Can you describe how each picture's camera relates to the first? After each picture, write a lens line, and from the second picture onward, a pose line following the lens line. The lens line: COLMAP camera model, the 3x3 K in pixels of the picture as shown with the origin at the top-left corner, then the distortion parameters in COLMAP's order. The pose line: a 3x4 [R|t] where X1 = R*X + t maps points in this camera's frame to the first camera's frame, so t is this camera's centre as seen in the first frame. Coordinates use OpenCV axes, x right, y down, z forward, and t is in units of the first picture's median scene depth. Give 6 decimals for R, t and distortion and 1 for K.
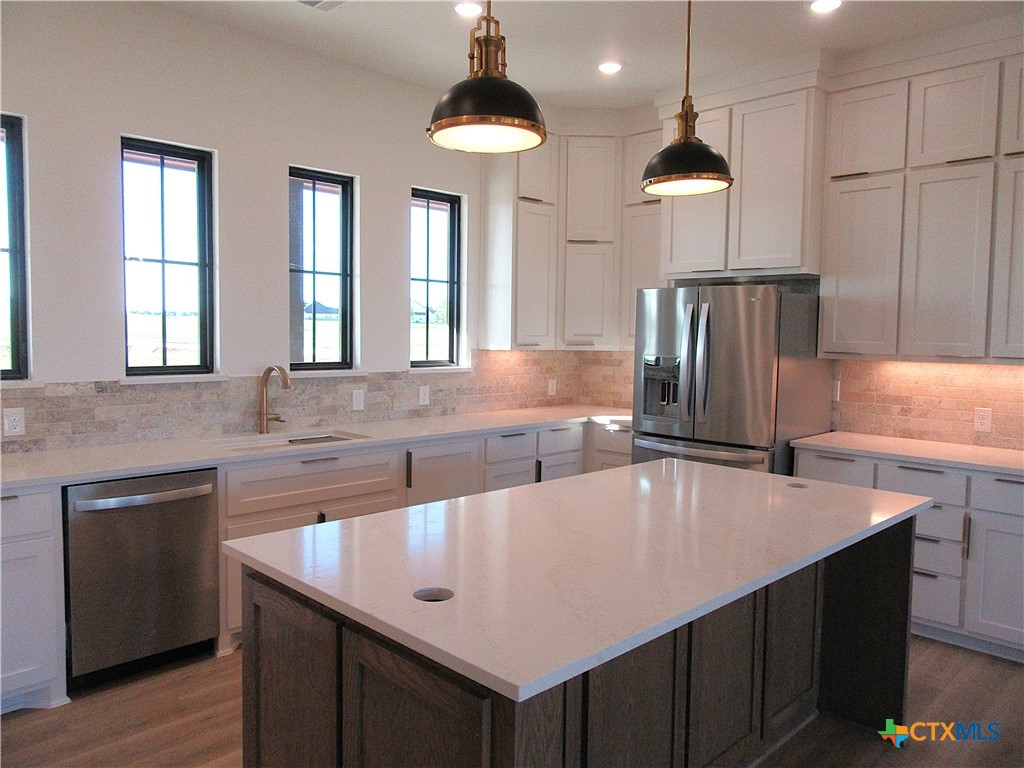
lens RADIAL K [[757.1, 0, 509.8], [0, 757.1, 380.9], [0, 0, 1]] dist [-0.012135, 0.015120]
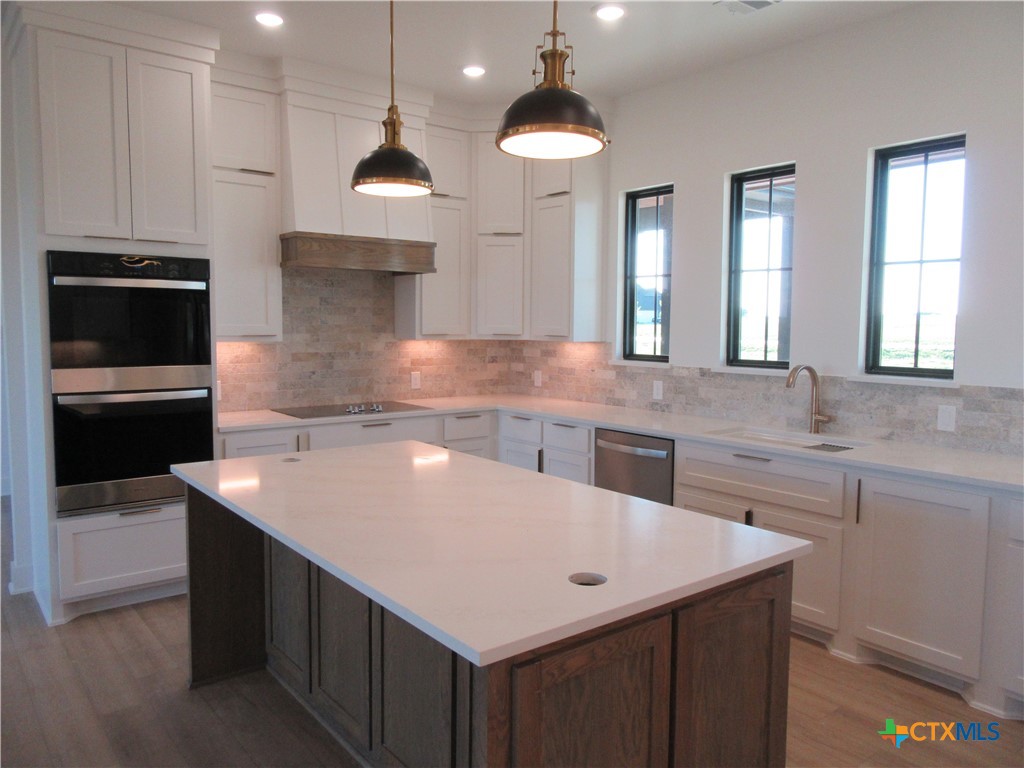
lens RADIAL K [[751.2, 0, 510.5], [0, 751.2, 383.8], [0, 0, 1]] dist [-0.011891, 0.004212]
pose [[-0.112186, 0.065871, -0.991502, 0.644214], [-0.075896, 0.994318, 0.074646, -0.035745], [0.990785, 0.083625, -0.106549, 0.657139]]
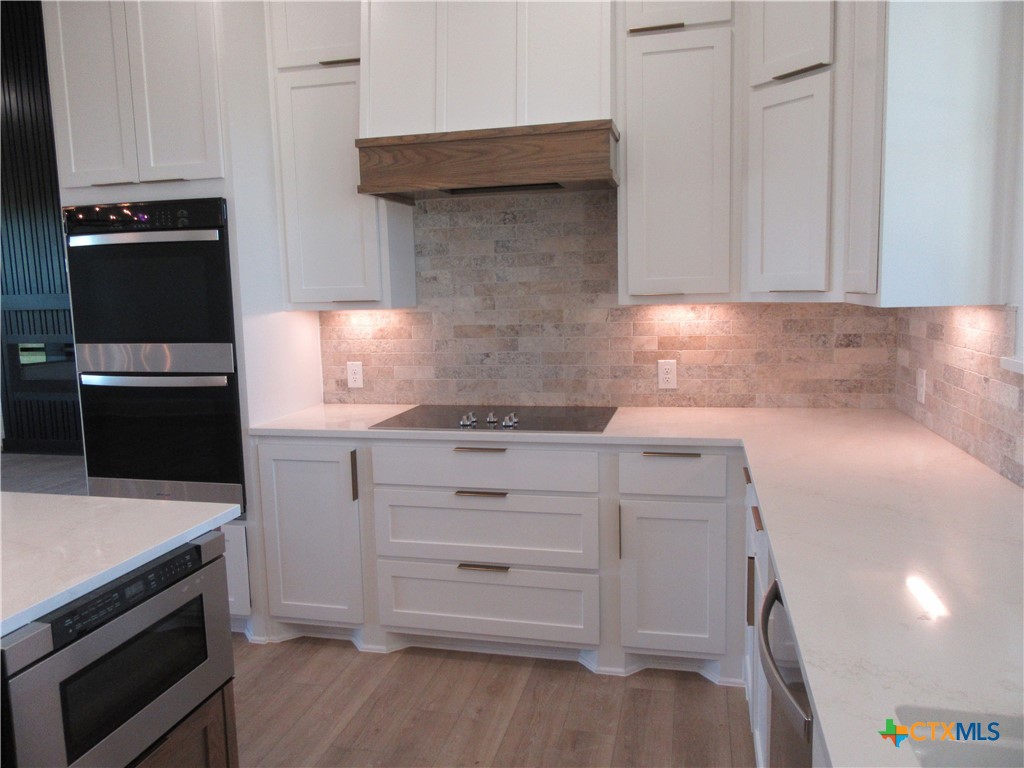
lens RADIAL K [[751.2, 0, 519.1], [0, 751.2, 383.3], [0, 0, 1]] dist [-0.011891, 0.004212]
pose [[-0.848553, 0.071225, -0.524294, -0.089969], [-0.023095, 0.984968, 0.171185, -0.048076], [0.528606, 0.157367, -0.834153, 0.898669]]
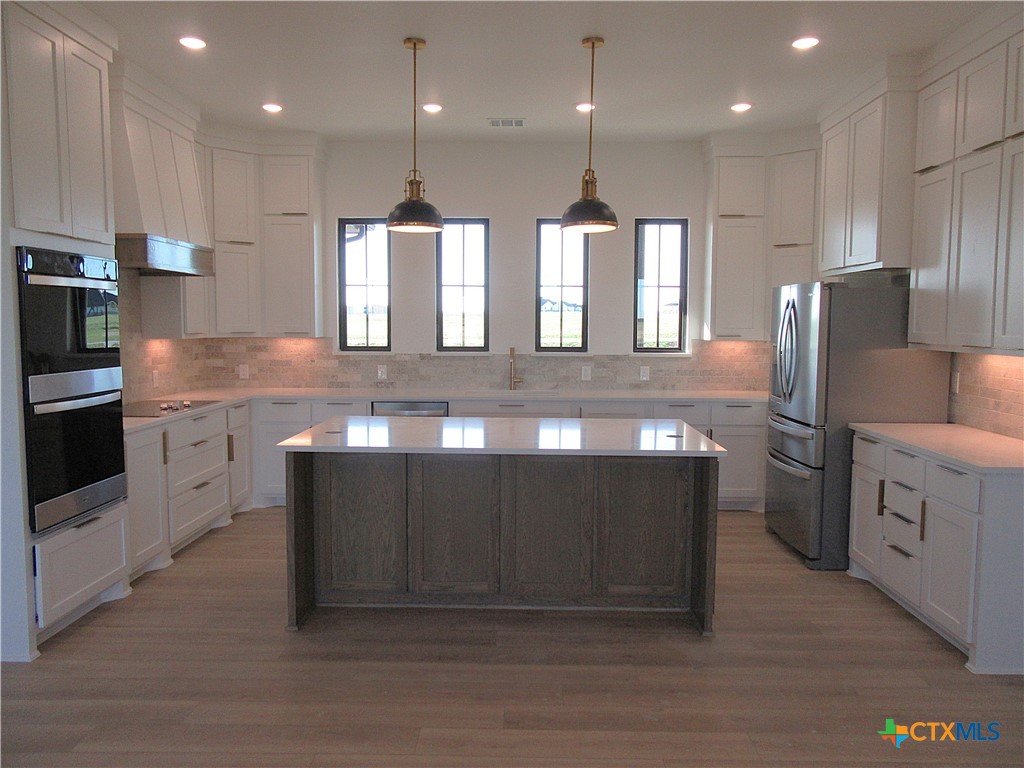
lens RADIAL K [[757.1, 0, 521.1], [0, 757.1, 384.0], [0, 0, 1]] dist [-0.012135, 0.015120]
pose [[0.700015, 0.048042, -0.712510, 0.768862], [-0.042491, 0.998769, 0.025597, 0.014095], [0.712863, 0.012357, 0.701195, -0.100256]]
